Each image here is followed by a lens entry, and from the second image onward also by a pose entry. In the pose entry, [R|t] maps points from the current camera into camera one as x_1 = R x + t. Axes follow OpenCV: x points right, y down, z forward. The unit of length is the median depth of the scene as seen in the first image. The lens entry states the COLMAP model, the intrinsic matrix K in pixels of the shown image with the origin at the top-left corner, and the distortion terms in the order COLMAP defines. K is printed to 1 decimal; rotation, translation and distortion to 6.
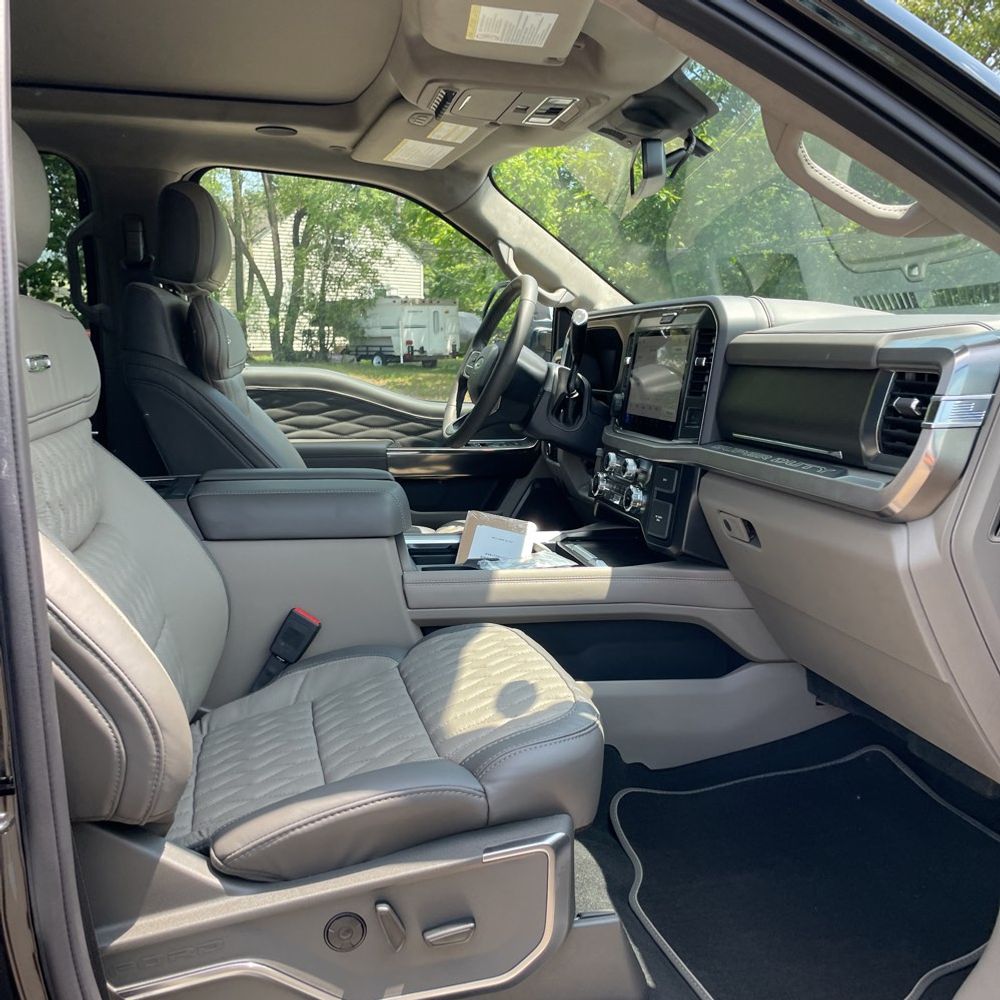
lens RADIAL K [[999.1, 0, 503.5], [0, 999.1, 477.9], [0, 0, 1]] dist [0.053273, -0.029772]
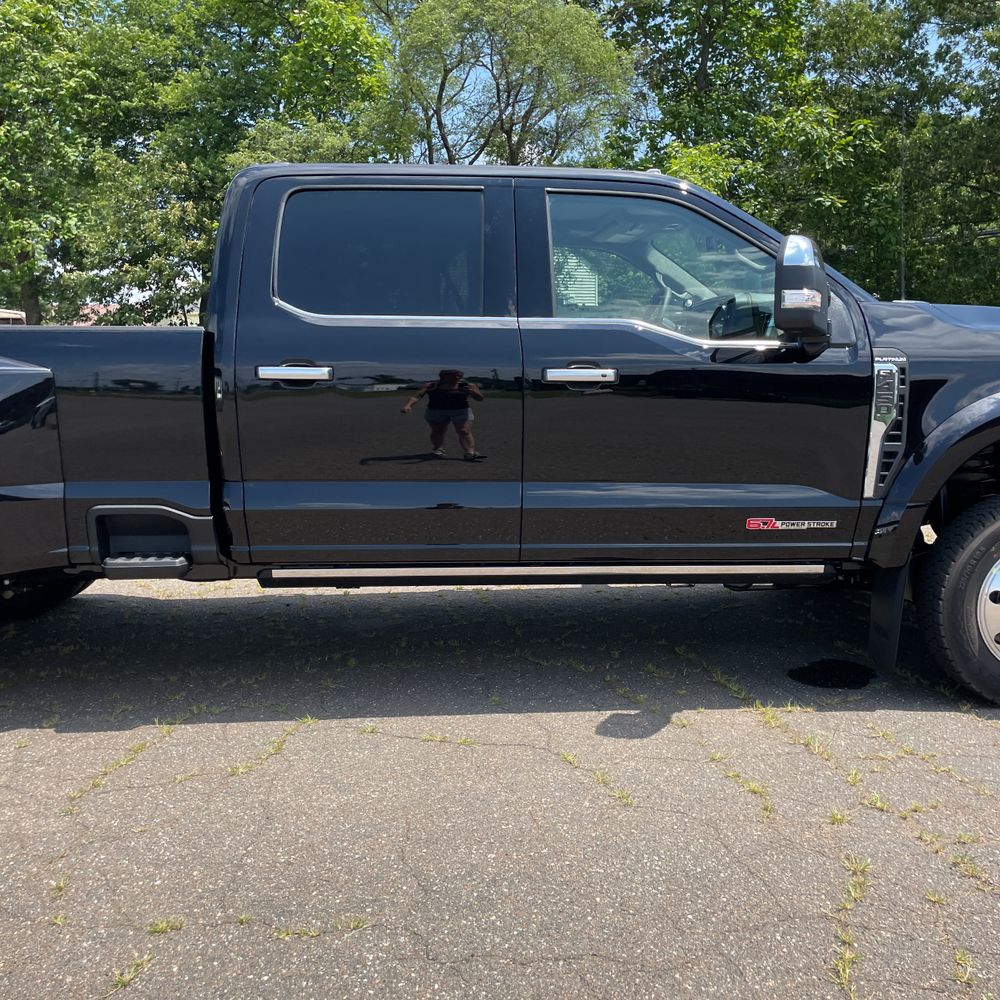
lens RADIAL K [[999.1, 0, 503.5], [0, 999.1, 477.9], [0, 0, 1]] dist [0.053273, -0.029772]
pose [[0.986002, -0.002152, -0.166721, 0.031227], [0.000682, 0.999960, -0.008876, 0.239851], [0.166733, 0.008638, 0.985964, -1.240097]]
